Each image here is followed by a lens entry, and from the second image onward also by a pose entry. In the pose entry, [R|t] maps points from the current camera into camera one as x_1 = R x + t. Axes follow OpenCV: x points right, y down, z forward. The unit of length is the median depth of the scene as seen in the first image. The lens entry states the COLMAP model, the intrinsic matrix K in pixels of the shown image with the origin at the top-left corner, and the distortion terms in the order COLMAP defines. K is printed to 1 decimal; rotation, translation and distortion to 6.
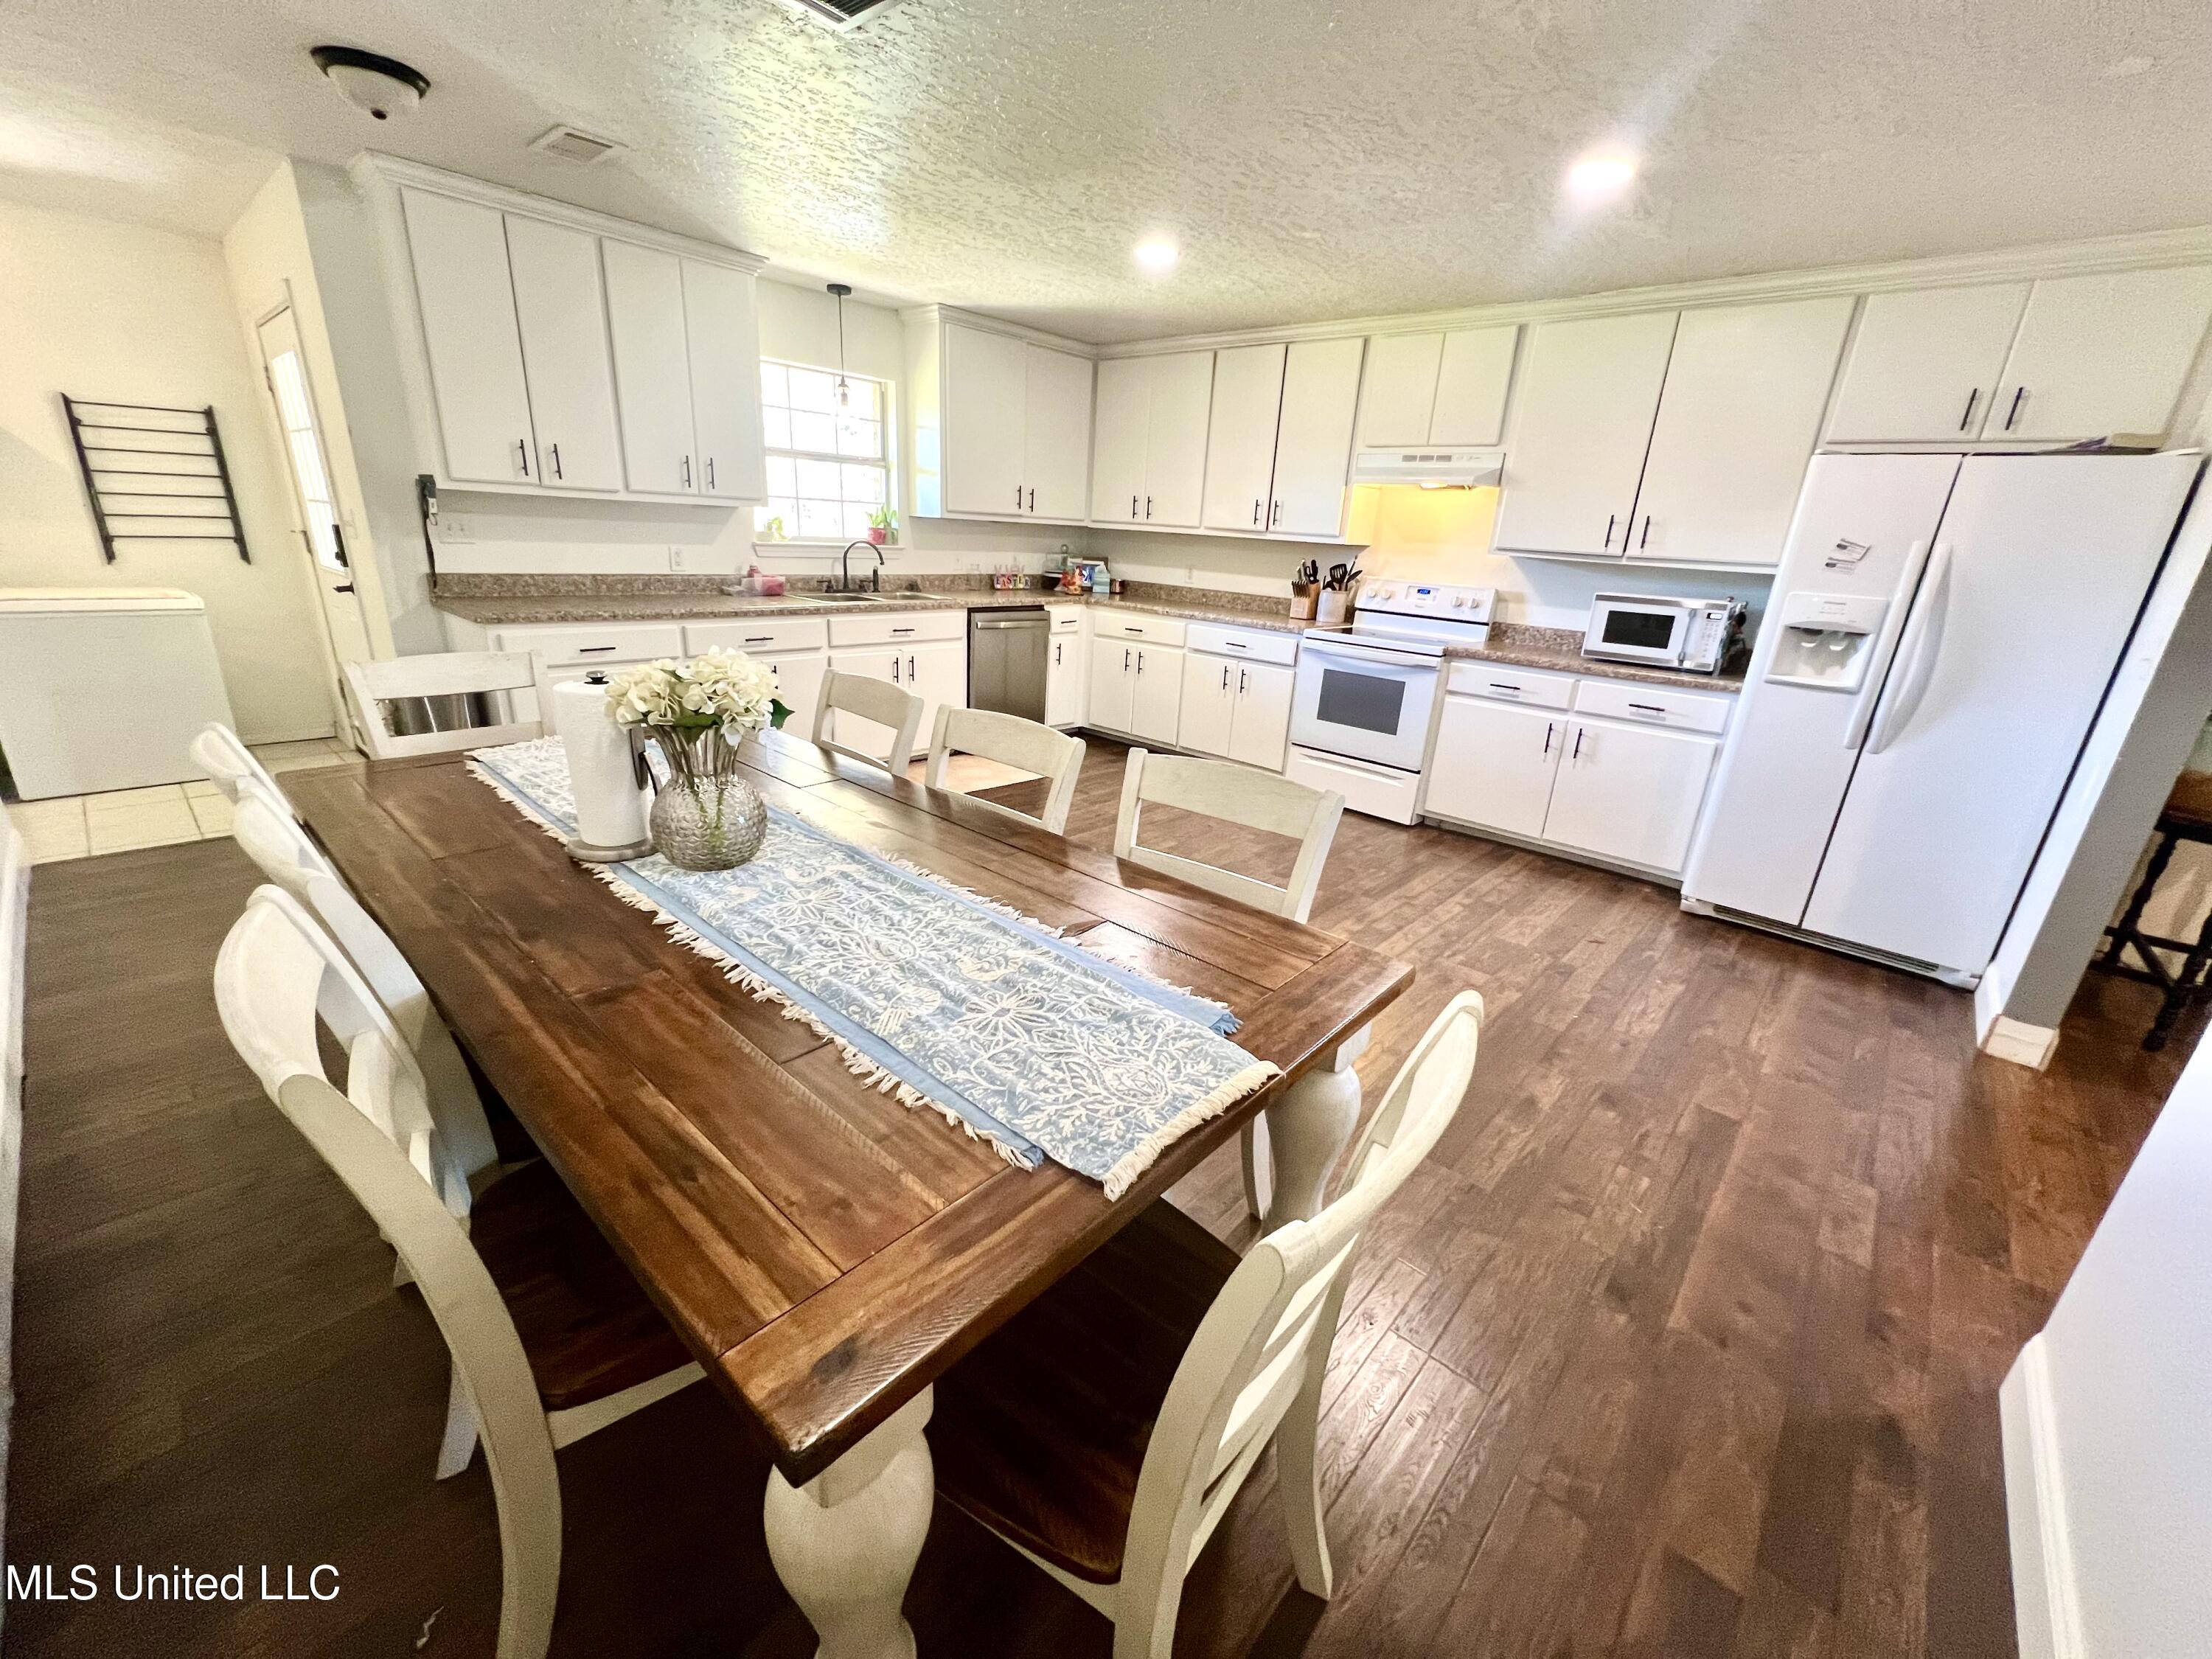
lens RADIAL K [[884.7, 0, 1107.3], [0, 884.7, 837.4], [0, 0, 1]] dist [-0.002337, 0.000300]
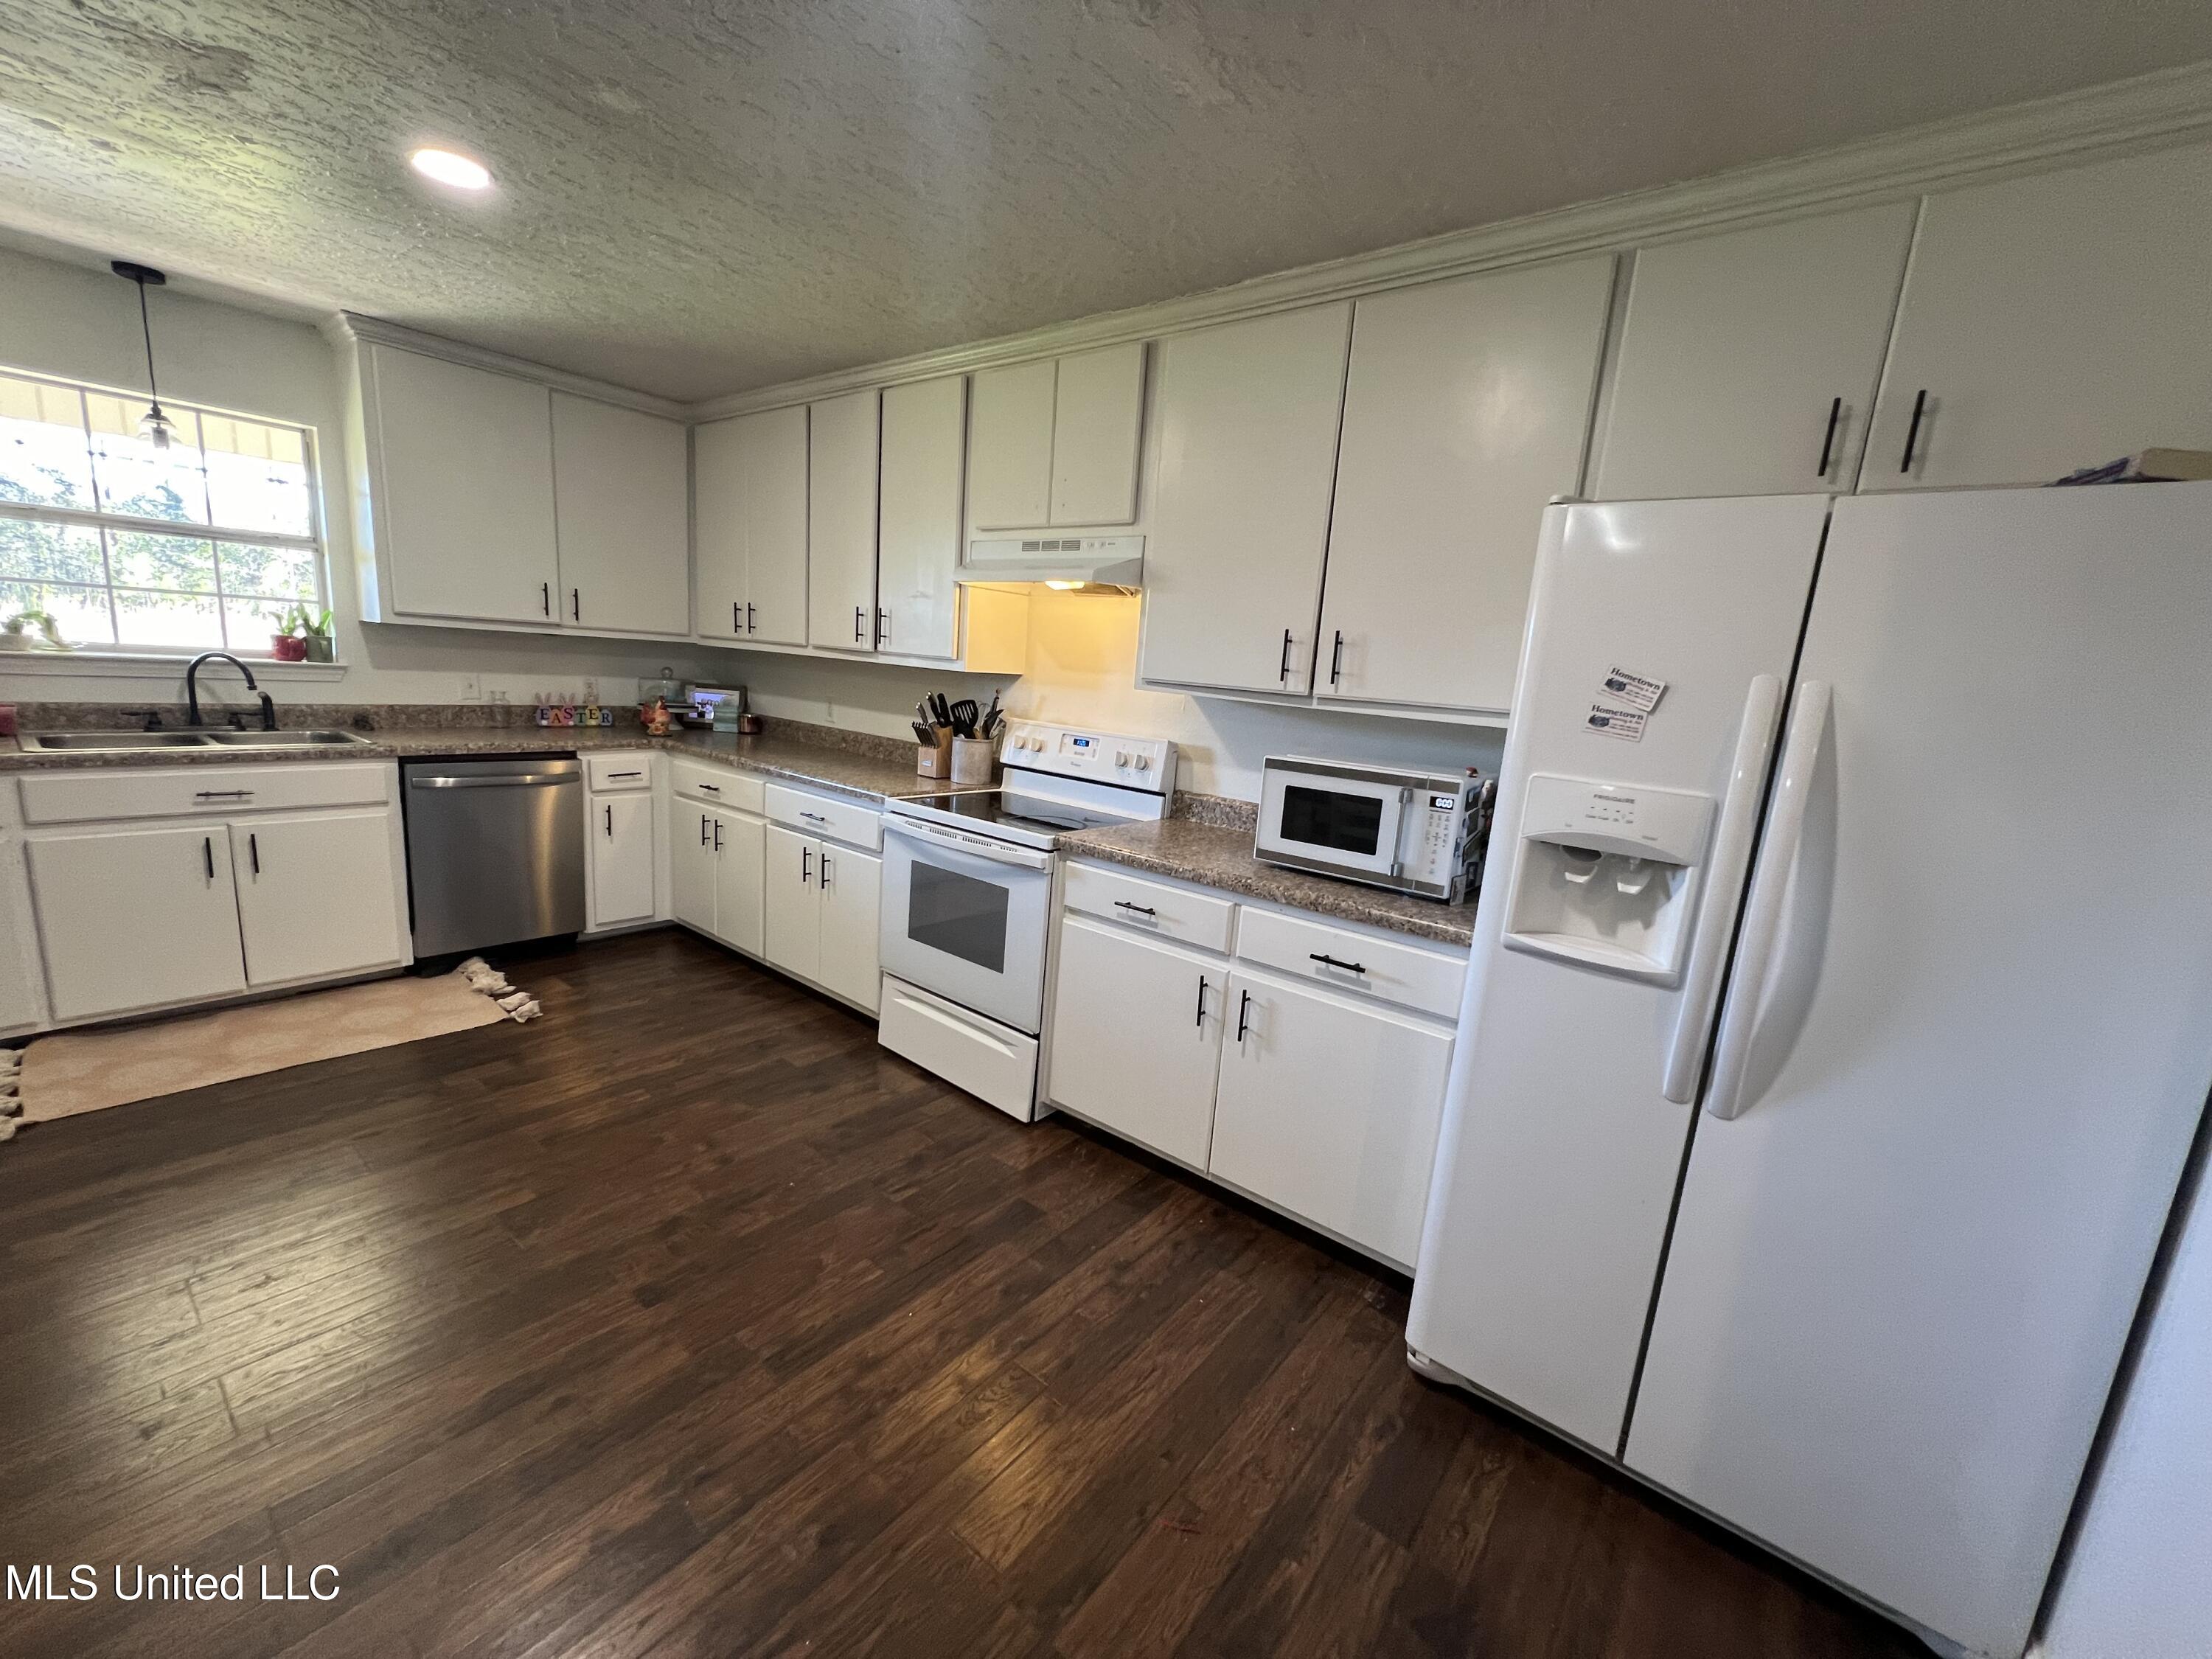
lens RADIAL K [[884.7, 0, 1108.2], [0, 884.7, 835.3], [0, 0, 1]] dist [-0.002337, 0.000300]
pose [[0.997697, 0.005912, 0.067576, 0.355355], [0.003688, 0.989993, -0.141071, -0.122861], [-0.067734, 0.140995, 0.987690, 0.376038]]
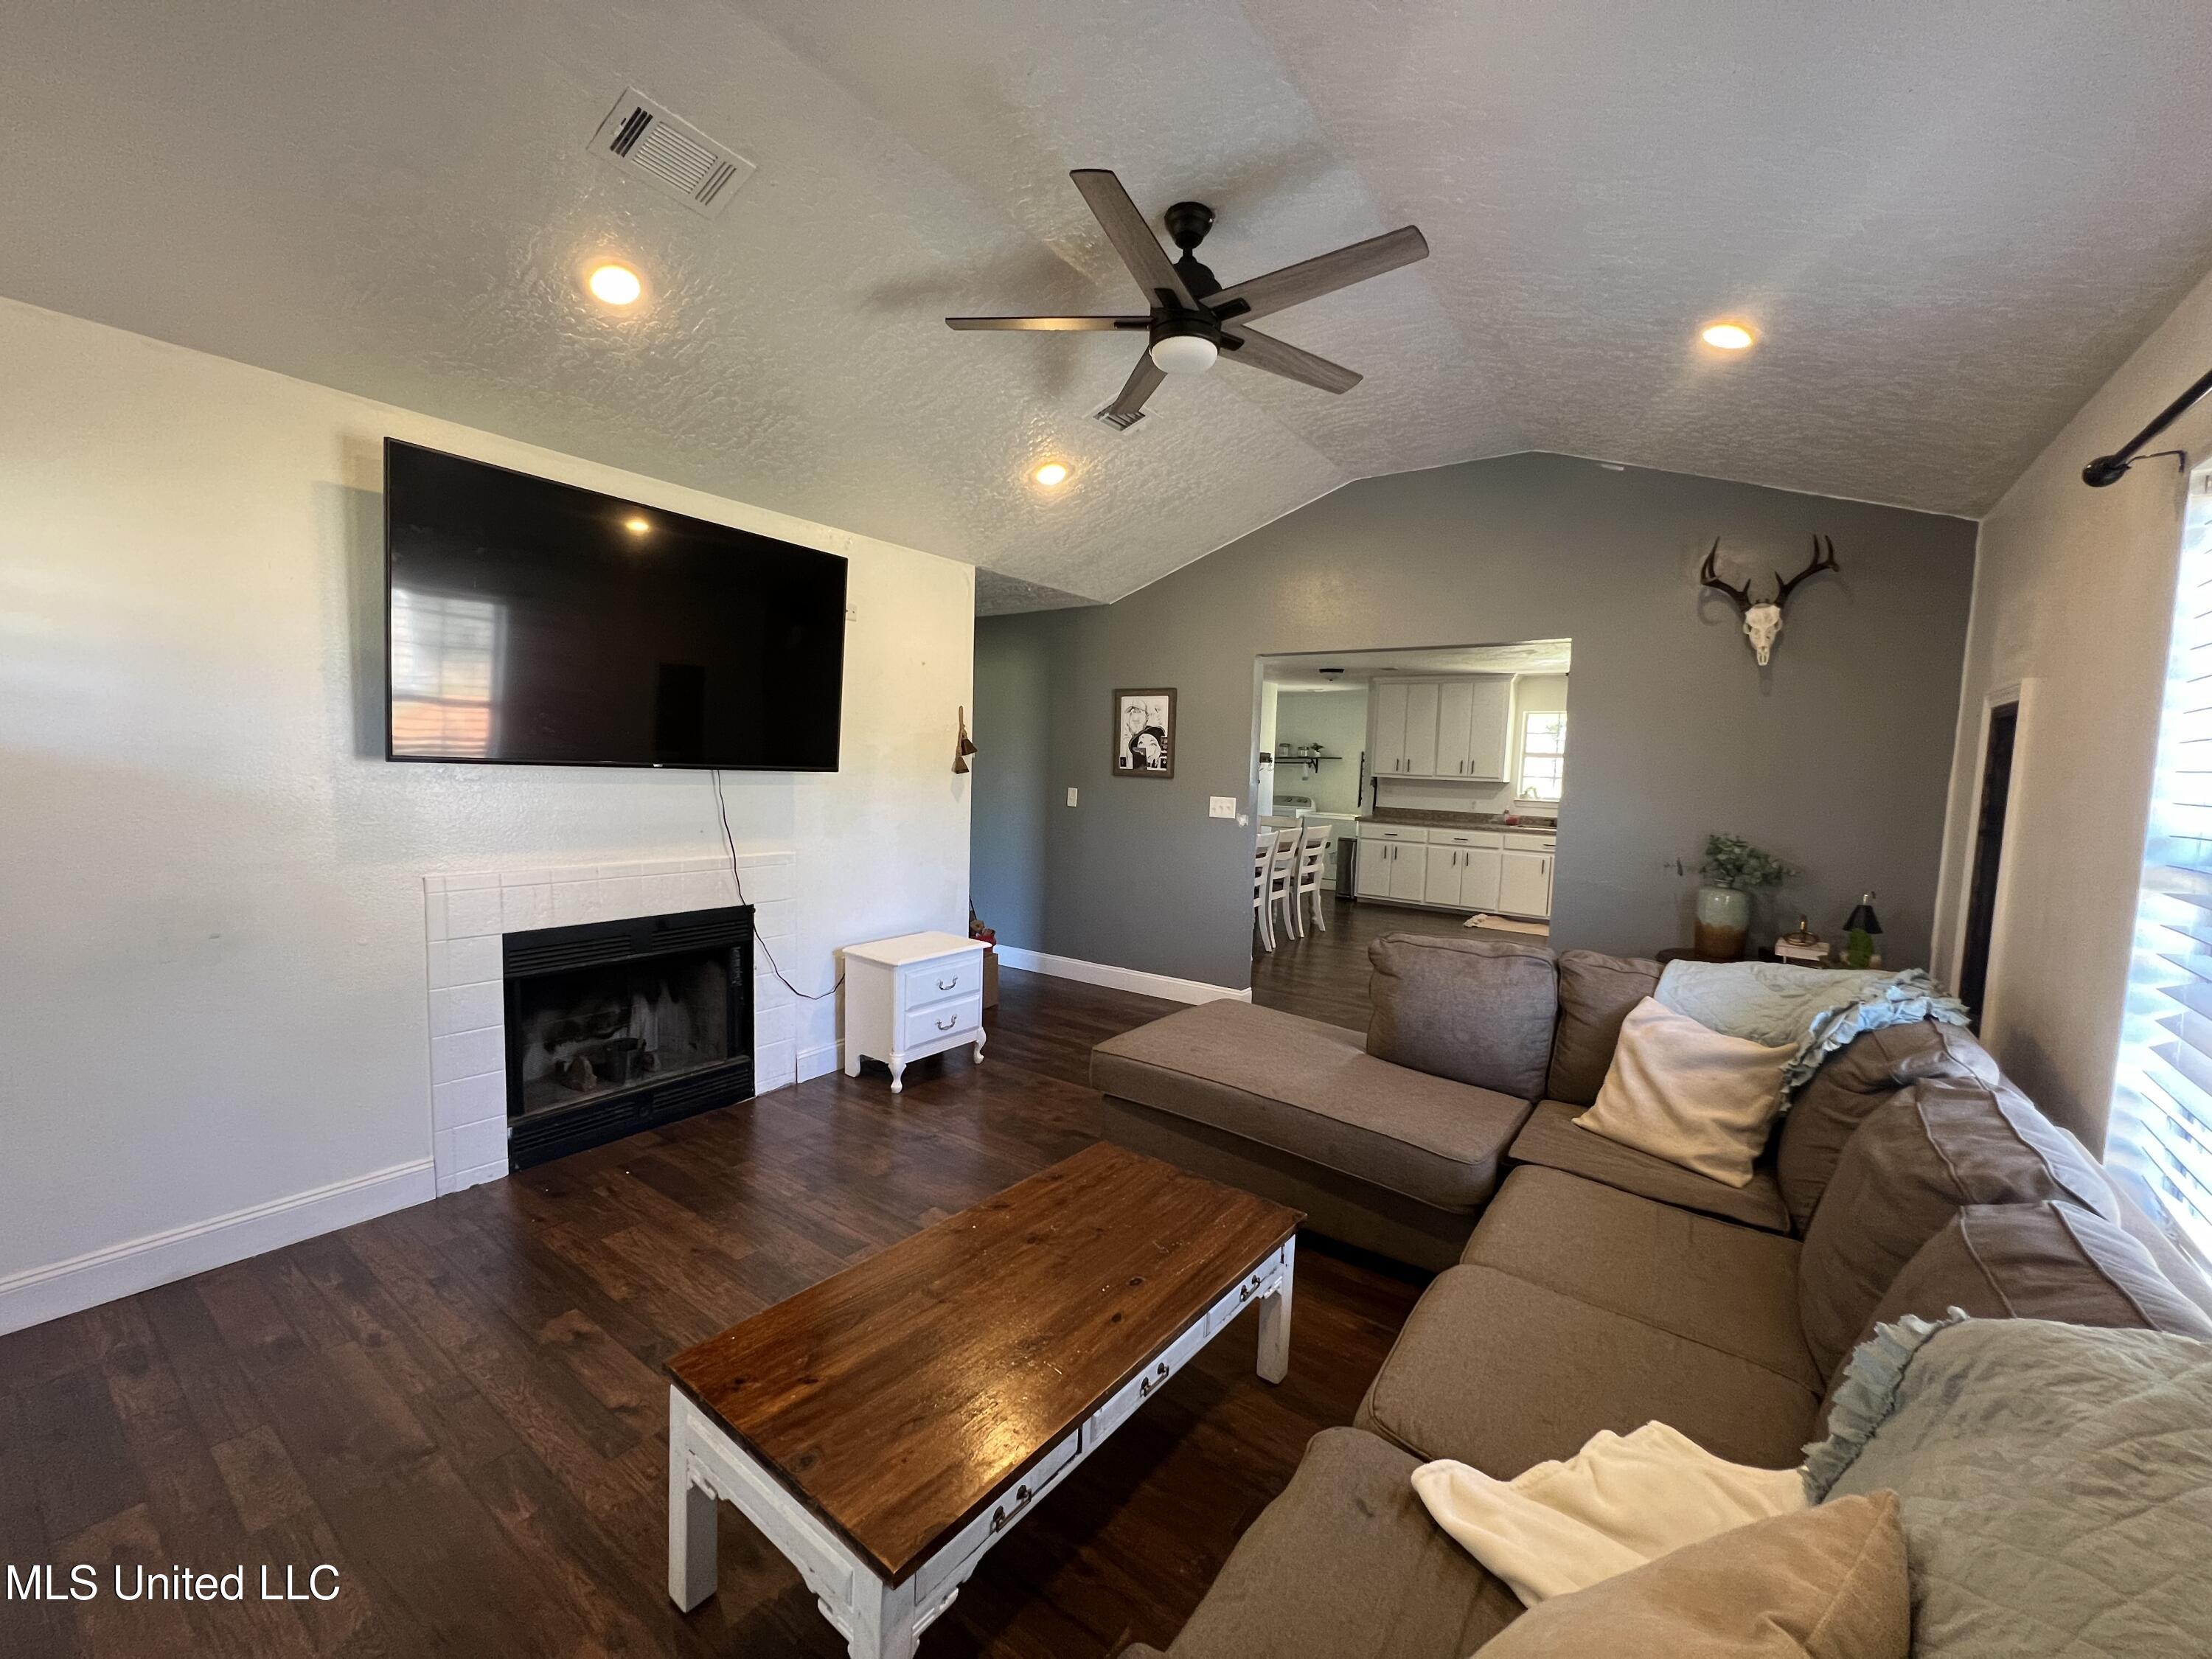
lens RADIAL K [[884.7, 0, 1106.5], [0, 884.7, 836.4], [0, 0, 1]] dist [-0.002337, 0.000300]
pose [[0.115622, 0.032720, -0.992754, 1.488805], [-0.356158, 0.934365, -0.010684, 0.088850], [0.927245, 0.354813, 0.119686, -0.044106]]
